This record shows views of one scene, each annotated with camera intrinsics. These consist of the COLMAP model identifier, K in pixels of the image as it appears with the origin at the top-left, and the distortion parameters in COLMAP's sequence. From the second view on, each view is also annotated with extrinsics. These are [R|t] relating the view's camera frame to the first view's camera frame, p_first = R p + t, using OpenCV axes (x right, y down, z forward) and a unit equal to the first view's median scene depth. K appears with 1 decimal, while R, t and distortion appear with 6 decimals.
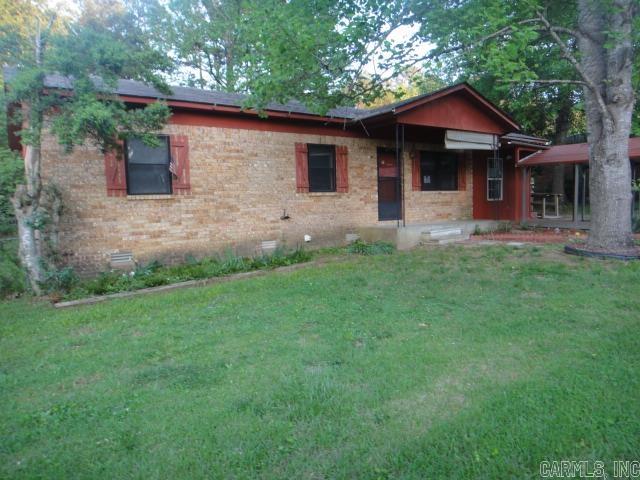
lens RADIAL K [[439.2, 0, 321.0], [0, 439.2, 238.9], [0, 0, 1]] dist [-0.004344, 0.002066]
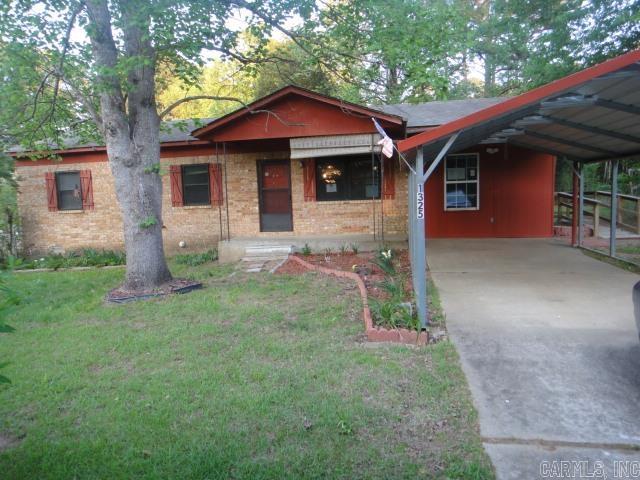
lens RADIAL K [[439.2, 0, 321.0], [0, 439.2, 238.9], [0, 0, 1]] dist [-0.004344, 0.002066]
pose [[0.702418, 0.073656, -0.707943, 1.039274], [-0.042283, 0.997193, 0.061798, -0.102198], [0.710507, -0.013474, 0.703561, 0.410238]]
